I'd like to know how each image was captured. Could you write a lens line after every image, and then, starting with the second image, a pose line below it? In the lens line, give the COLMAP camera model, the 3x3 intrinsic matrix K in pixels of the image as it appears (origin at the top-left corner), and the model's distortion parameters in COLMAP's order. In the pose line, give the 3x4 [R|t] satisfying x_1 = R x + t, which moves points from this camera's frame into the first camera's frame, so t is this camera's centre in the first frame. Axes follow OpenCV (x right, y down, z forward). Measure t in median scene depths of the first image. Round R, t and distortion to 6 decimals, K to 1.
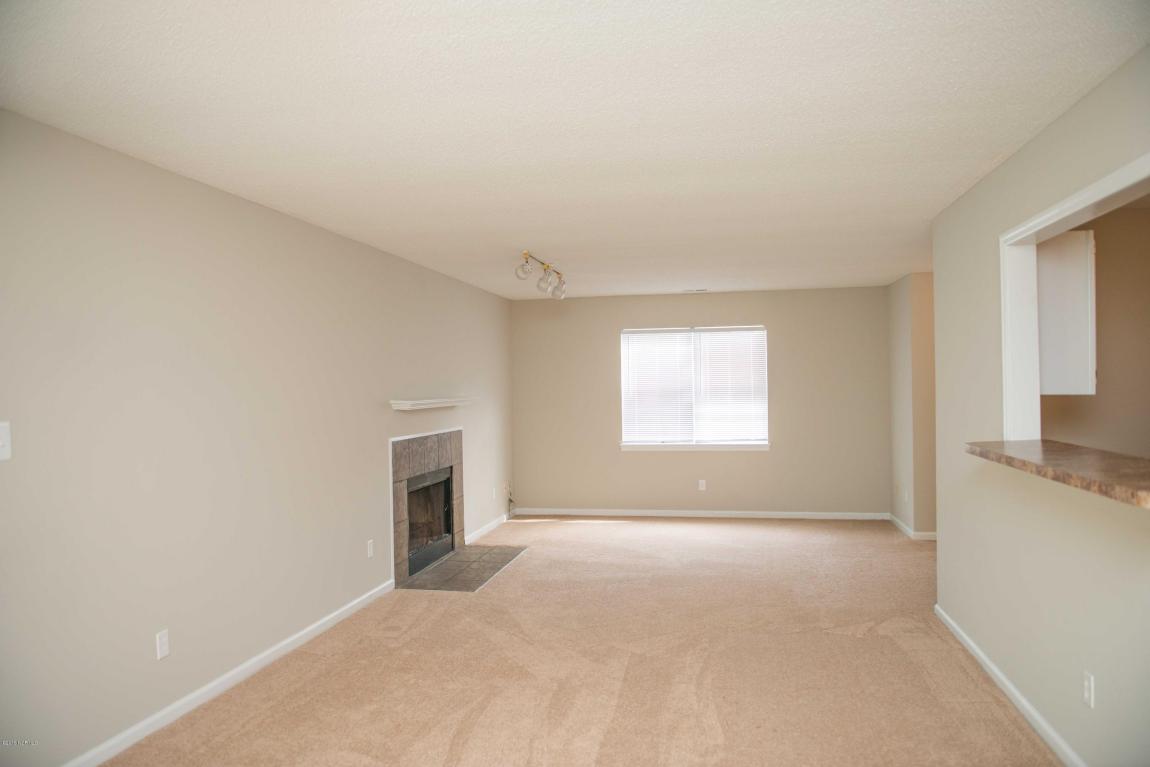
lens RADIAL K [[791.3, 0, 575.0], [0, 791.3, 383.5], [0, 0, 1]] dist [-0.049026, -0.000655]
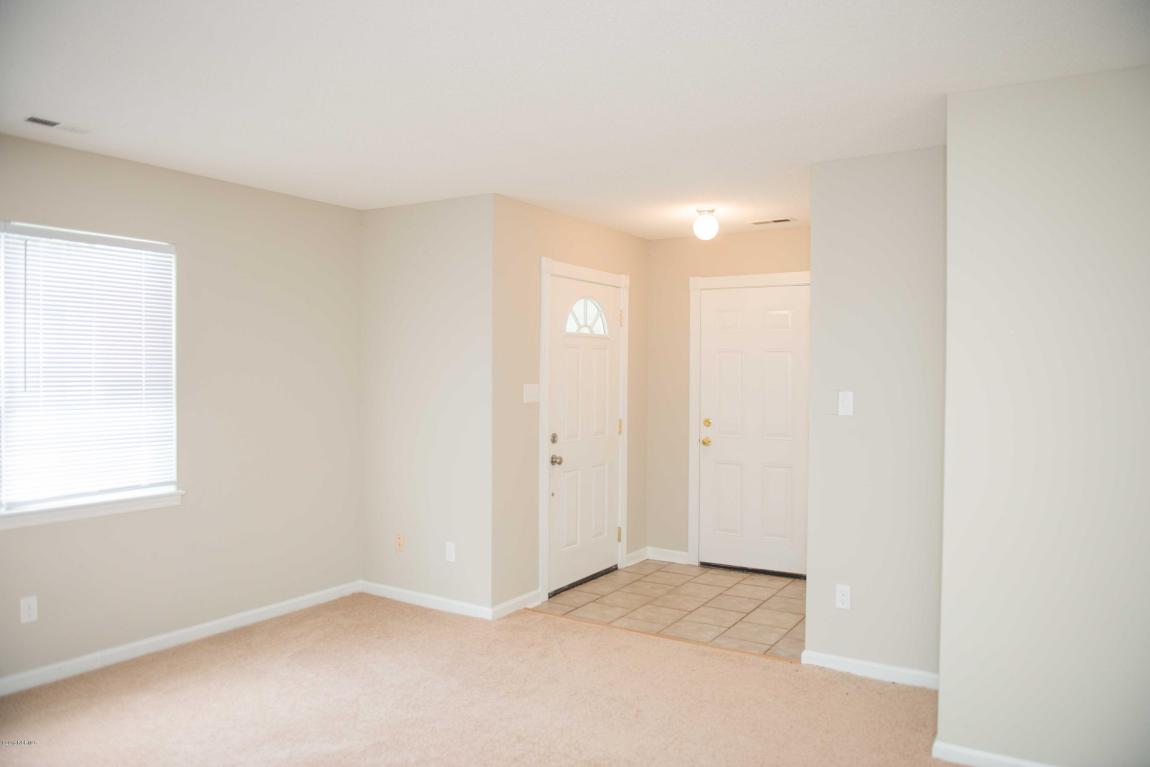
lens RADIAL K [[787.1, 0, 575.0], [0, 787.1, 383.5], [0, 0, 1]] dist [-0.046145, -0.001598]
pose [[0.354142, 0.000787, 0.935191, -0.110834], [-0.015087, 0.999874, 0.004871, 0.005172], [-0.935070, -0.015834, 0.354110, 0.605518]]
